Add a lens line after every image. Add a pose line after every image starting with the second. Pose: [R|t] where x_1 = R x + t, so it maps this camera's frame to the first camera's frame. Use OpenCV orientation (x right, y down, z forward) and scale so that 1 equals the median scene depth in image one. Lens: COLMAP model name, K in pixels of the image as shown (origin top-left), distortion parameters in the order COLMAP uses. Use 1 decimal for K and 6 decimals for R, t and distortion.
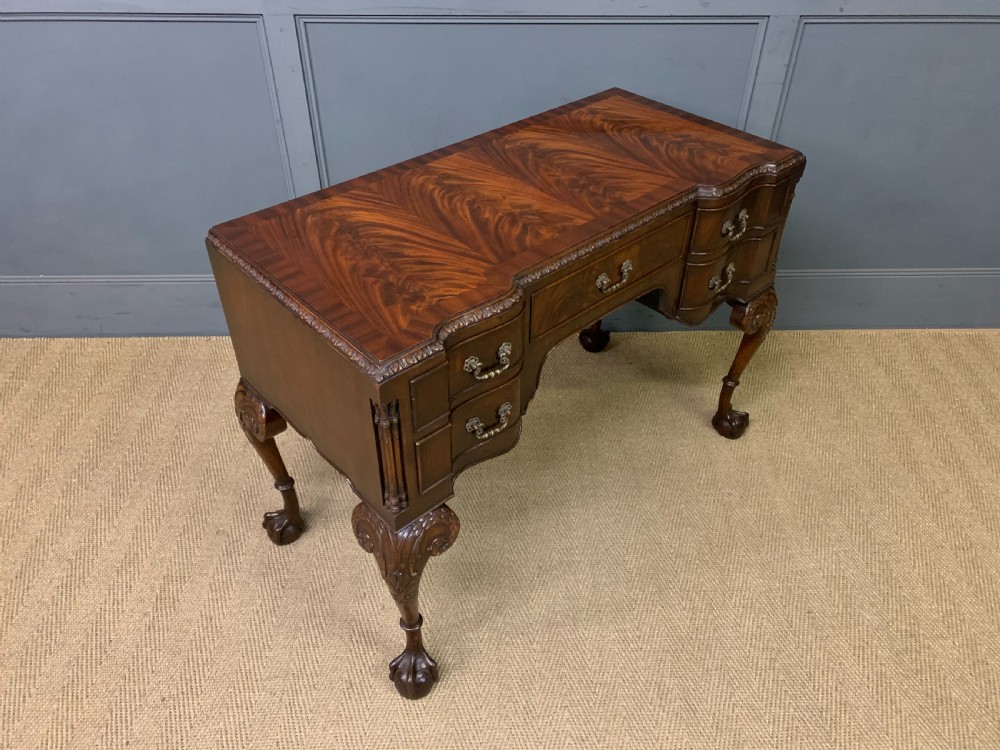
lens RADIAL K [[772.3, 0, 508.5], [0, 772.3, 369.9], [0, 0, 1]] dist [0.019581, -0.007500]
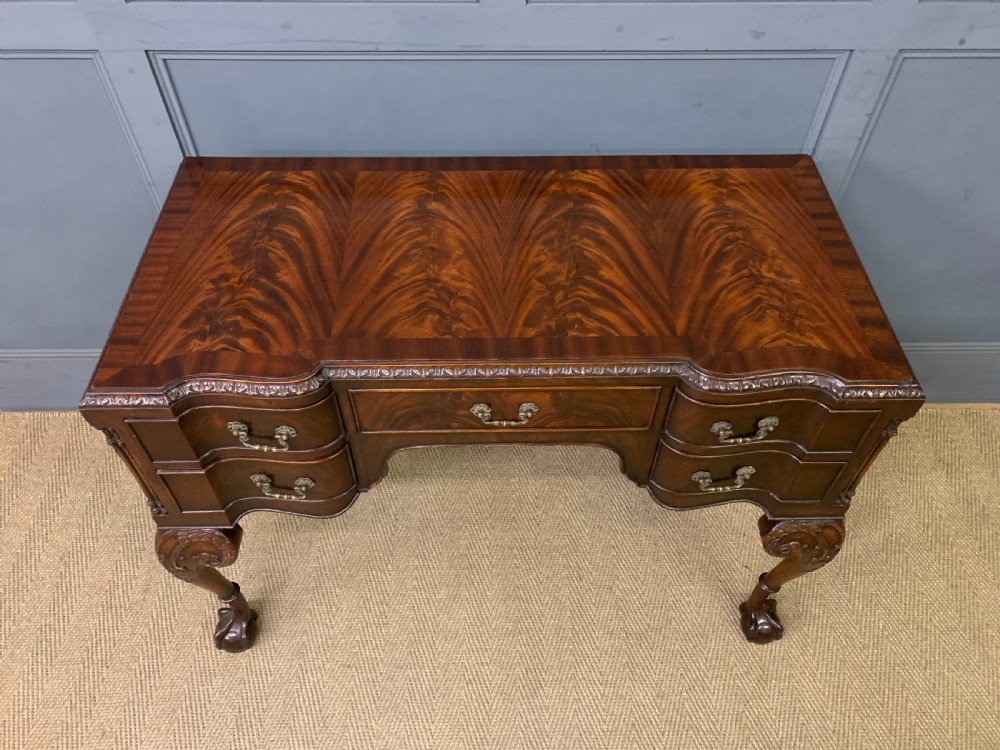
lens RADIAL K [[772.3, 0, 502.1], [0, 772.3, 383.7], [0, 0, 1]] dist [0.019581, -0.007500]
pose [[0.999861, 0.010758, -0.012727, 0.045439], [-0.008007, 0.979915, 0.199253, -0.312742], [0.014615, -0.199123, 0.979865, 0.286871]]
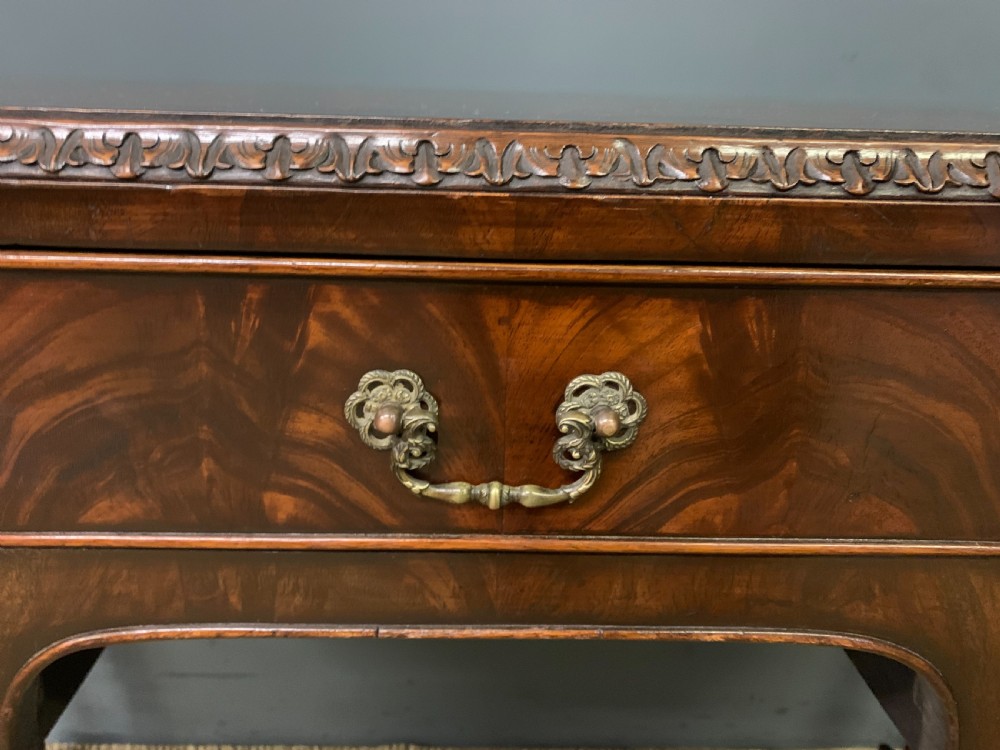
lens RADIAL K [[784.0, 0, 487.5], [0, 784.0, 371.7], [0, 0, 1]] dist [0.012928, -0.016207]
pose [[0.999728, 0.020016, -0.011967, 0.040094], [-0.022814, 0.945826, -0.323871, -0.136029], [0.004836, 0.324056, 0.946026, 0.731659]]
